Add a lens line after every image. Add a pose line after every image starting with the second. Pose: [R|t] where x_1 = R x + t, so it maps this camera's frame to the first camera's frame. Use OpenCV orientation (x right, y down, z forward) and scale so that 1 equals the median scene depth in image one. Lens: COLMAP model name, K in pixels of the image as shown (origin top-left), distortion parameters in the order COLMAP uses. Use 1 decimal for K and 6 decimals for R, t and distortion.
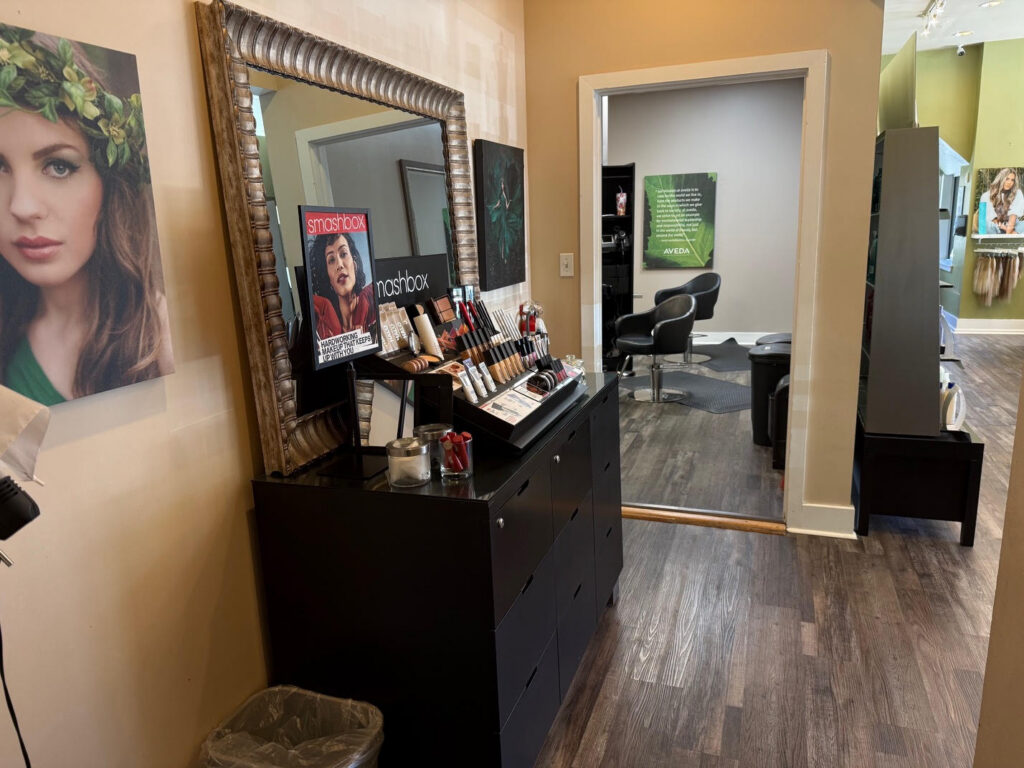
lens RADIAL K [[726.2, 0, 498.7], [0, 726.2, 381.3], [0, 0, 1]] dist [0.033401, -0.045456]
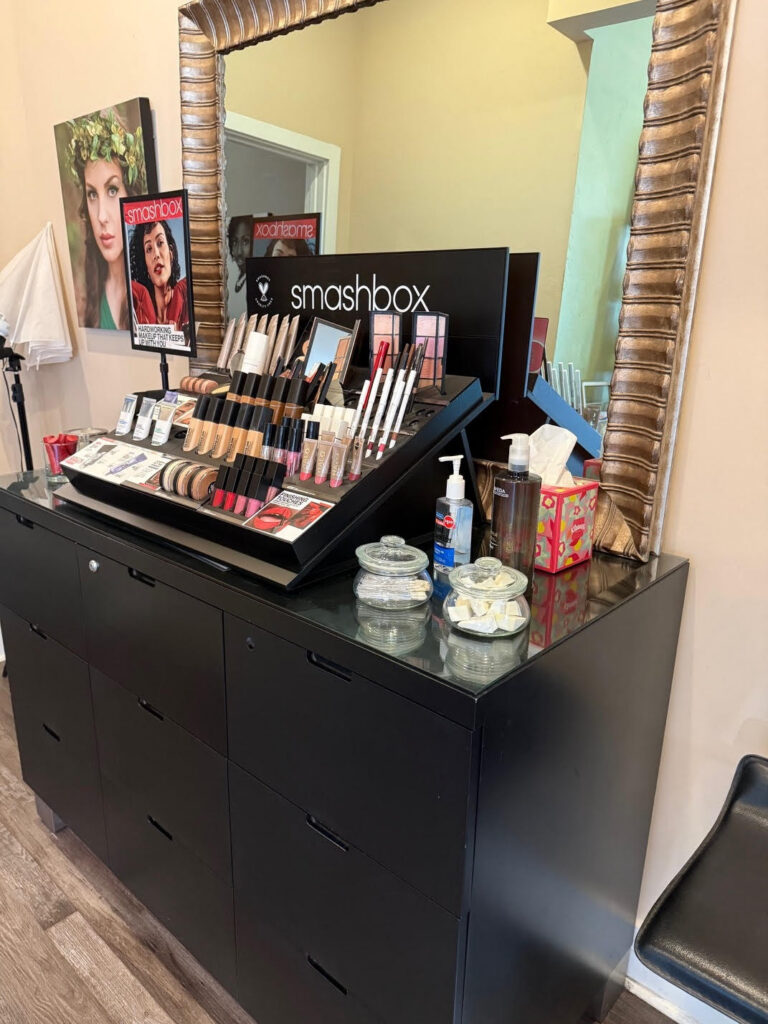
lens RADIAL K [[726.2, 0, 384.0], [0, 726.2, 512.0], [0, 0, 1]] dist [0.033401, -0.045456]
pose [[-0.365285, 0.297674, -0.882019, 0.656232], [-0.187645, 0.904500, 0.382973, -0.280359], [0.911787, 0.305401, -0.274544, 1.655865]]
